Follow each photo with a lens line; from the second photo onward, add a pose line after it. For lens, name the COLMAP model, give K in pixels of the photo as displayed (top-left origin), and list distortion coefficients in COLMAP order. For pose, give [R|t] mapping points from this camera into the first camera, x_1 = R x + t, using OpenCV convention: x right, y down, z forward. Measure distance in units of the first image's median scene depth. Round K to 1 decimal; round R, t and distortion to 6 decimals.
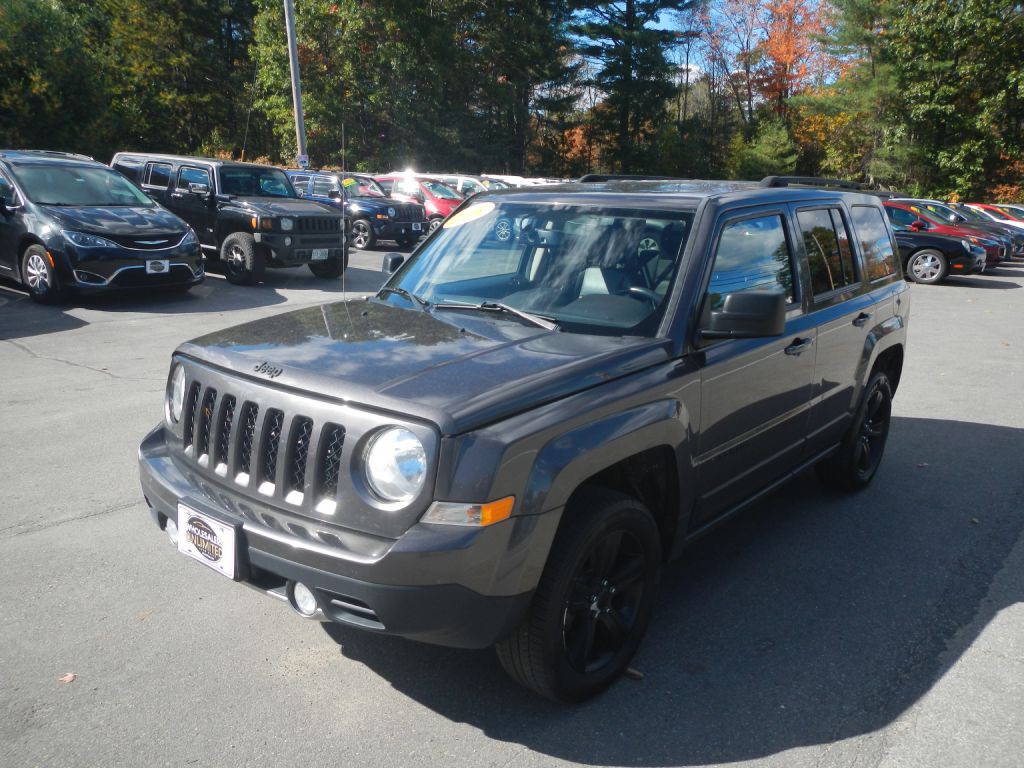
lens RADIAL K [[822.8, 0, 512.0], [0, 822.8, 384.0], [0, 0, 1]] dist [-0.003877, 0.005483]
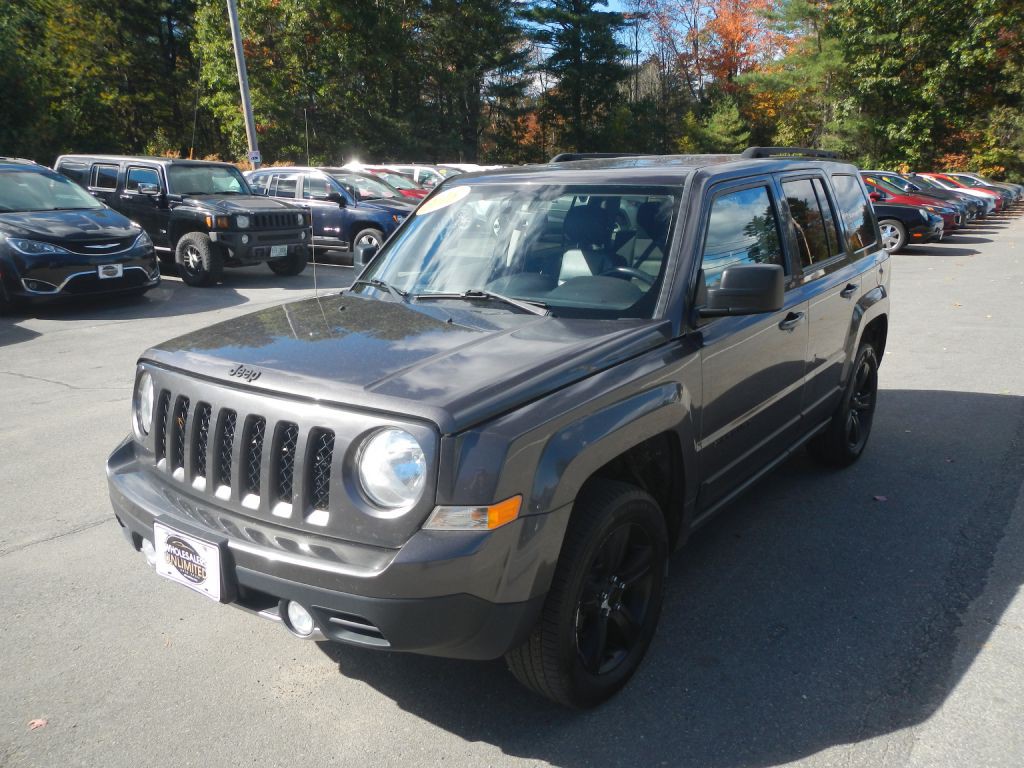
lens RADIAL K [[822.8, 0, 512.0], [0, 822.8, 384.0], [0, 0, 1]] dist [-0.003877, 0.005483]
pose [[0.997795, -0.051250, 0.042170, -0.008633], [0.050672, 0.998608, 0.014647, -0.000868], [-0.042862, -0.012478, 0.999003, 0.014723]]
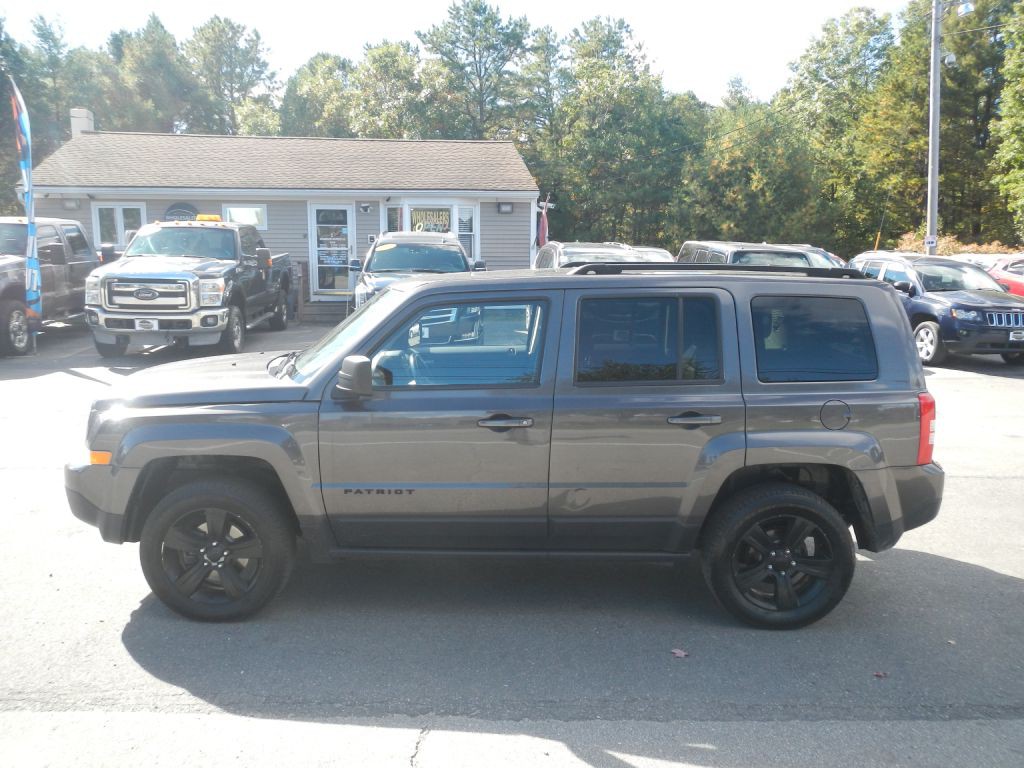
lens RADIAL K [[791.3, 0, 511.0], [0, 791.3, 409.5], [0, 0, 1]] dist [0.002720, 0.007322]
pose [[0.653797, 0.128536, -0.745673, 0.374829], [-0.171040, 0.985064, 0.019835, -0.029552], [0.737085, 0.114571, 0.666017, 0.106680]]
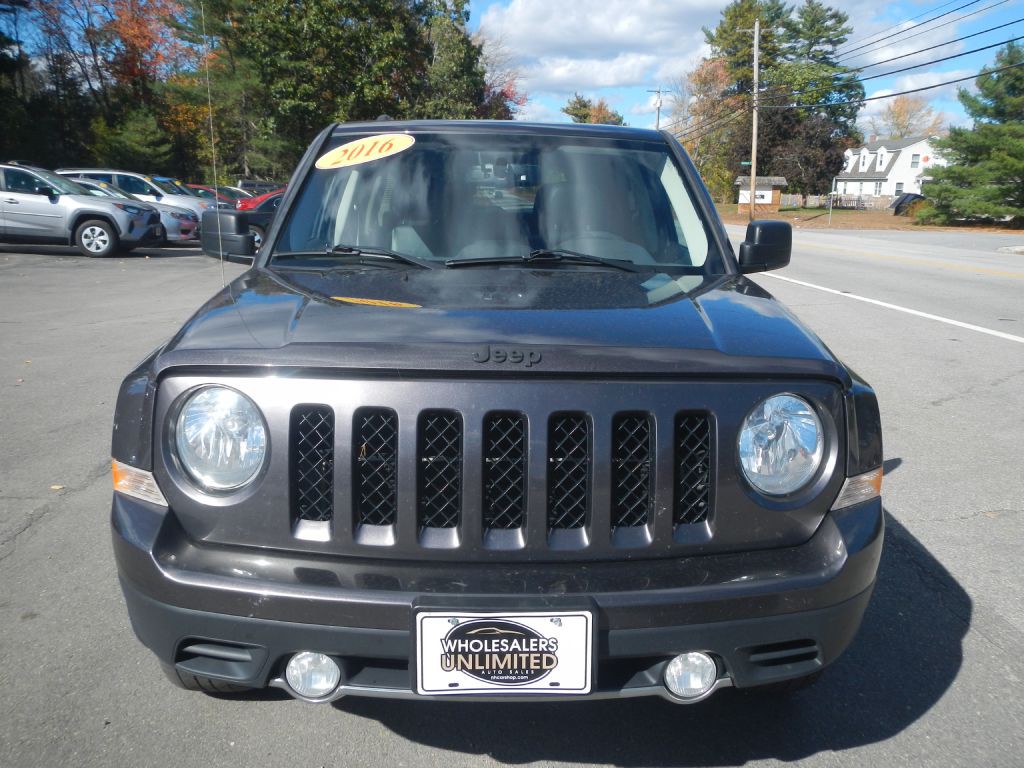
lens RADIAL K [[822.8, 0, 512.0], [0, 822.8, 384.0], [0, 0, 1]] dist [-0.003877, 0.005483]
pose [[0.743636, -0.152784, 0.650893, -0.165866], [0.147902, 0.987012, 0.062705, -0.006971], [-0.652020, 0.049638, 0.756575, 0.128994]]
